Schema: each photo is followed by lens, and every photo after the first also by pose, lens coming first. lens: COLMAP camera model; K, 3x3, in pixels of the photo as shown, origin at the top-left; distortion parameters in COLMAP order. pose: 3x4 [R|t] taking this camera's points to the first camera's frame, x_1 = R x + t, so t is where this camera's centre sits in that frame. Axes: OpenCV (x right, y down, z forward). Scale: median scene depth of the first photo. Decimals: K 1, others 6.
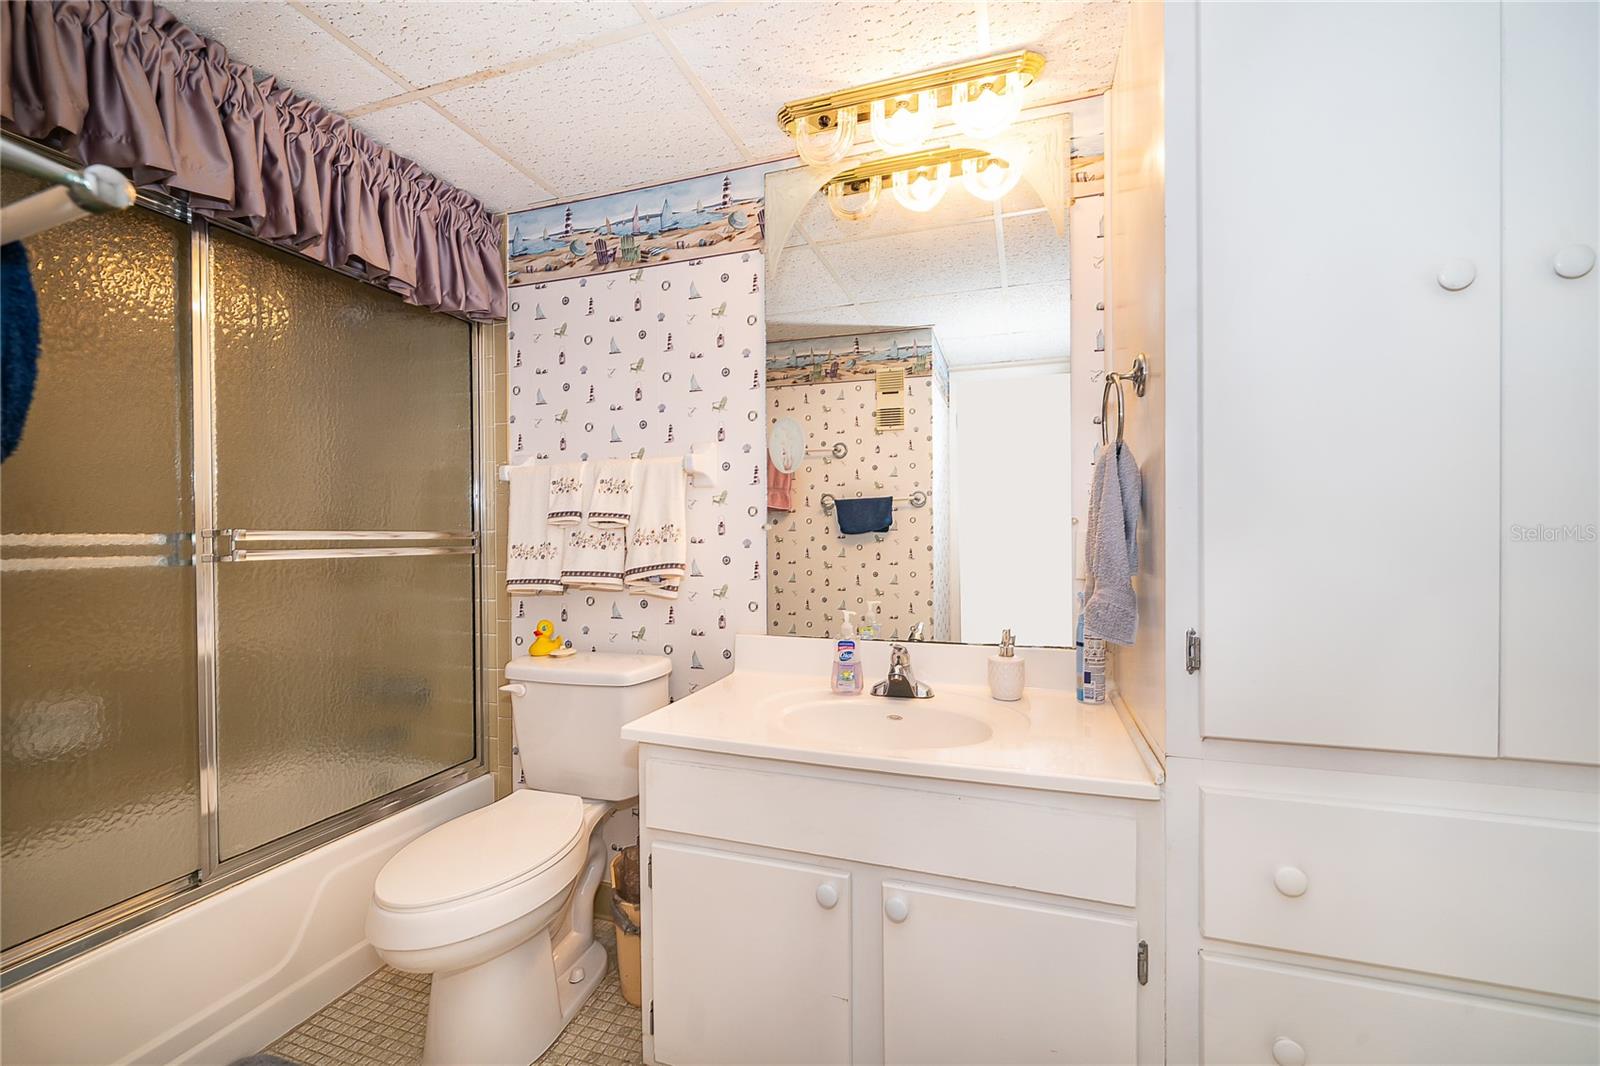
lens RADIAL K [[660.0, 0, 795.3], [0, 660.0, 532.0], [0, 0, 1]] dist [0.002981, 0.000208]
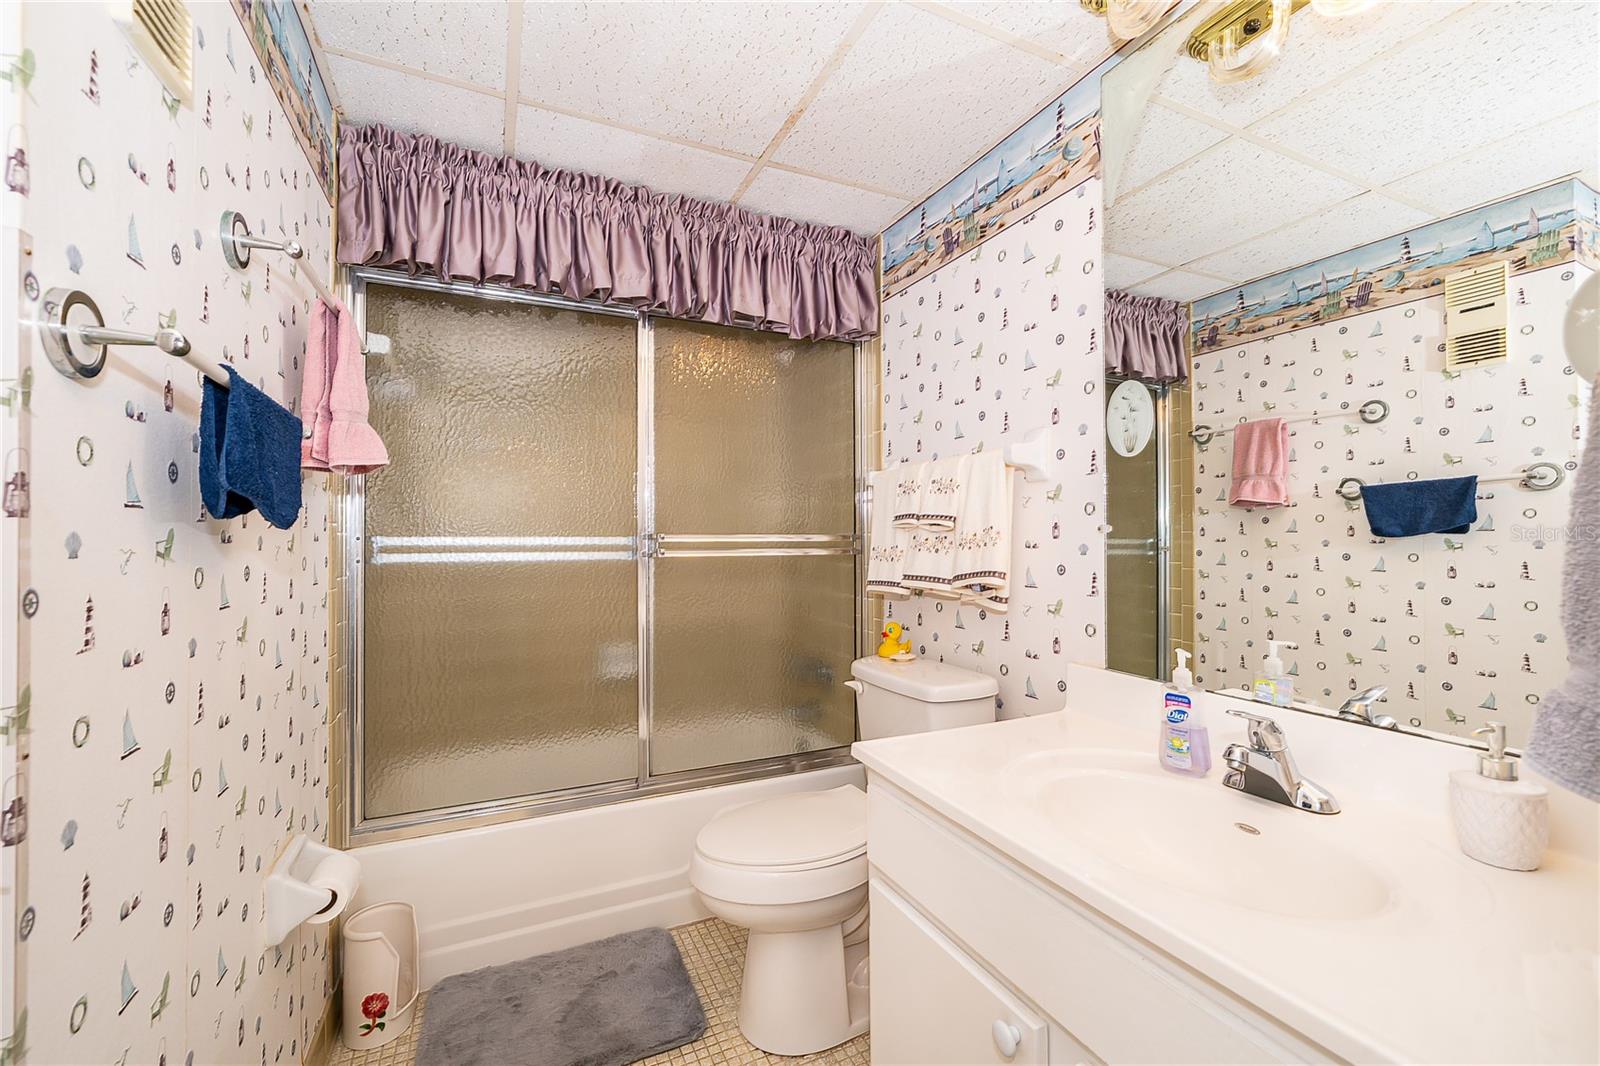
lens RADIAL K [[662.4, 0, 802.3], [0, 662.4, 521.3], [0, 0, 1]] dist [-0.001624, 0.000209]
pose [[0.690975, -0.014942, -0.722724, 0.253482], [0.002233, 0.999826, -0.018536, -0.002063], [0.722875, 0.011194, 0.690888, 0.197851]]
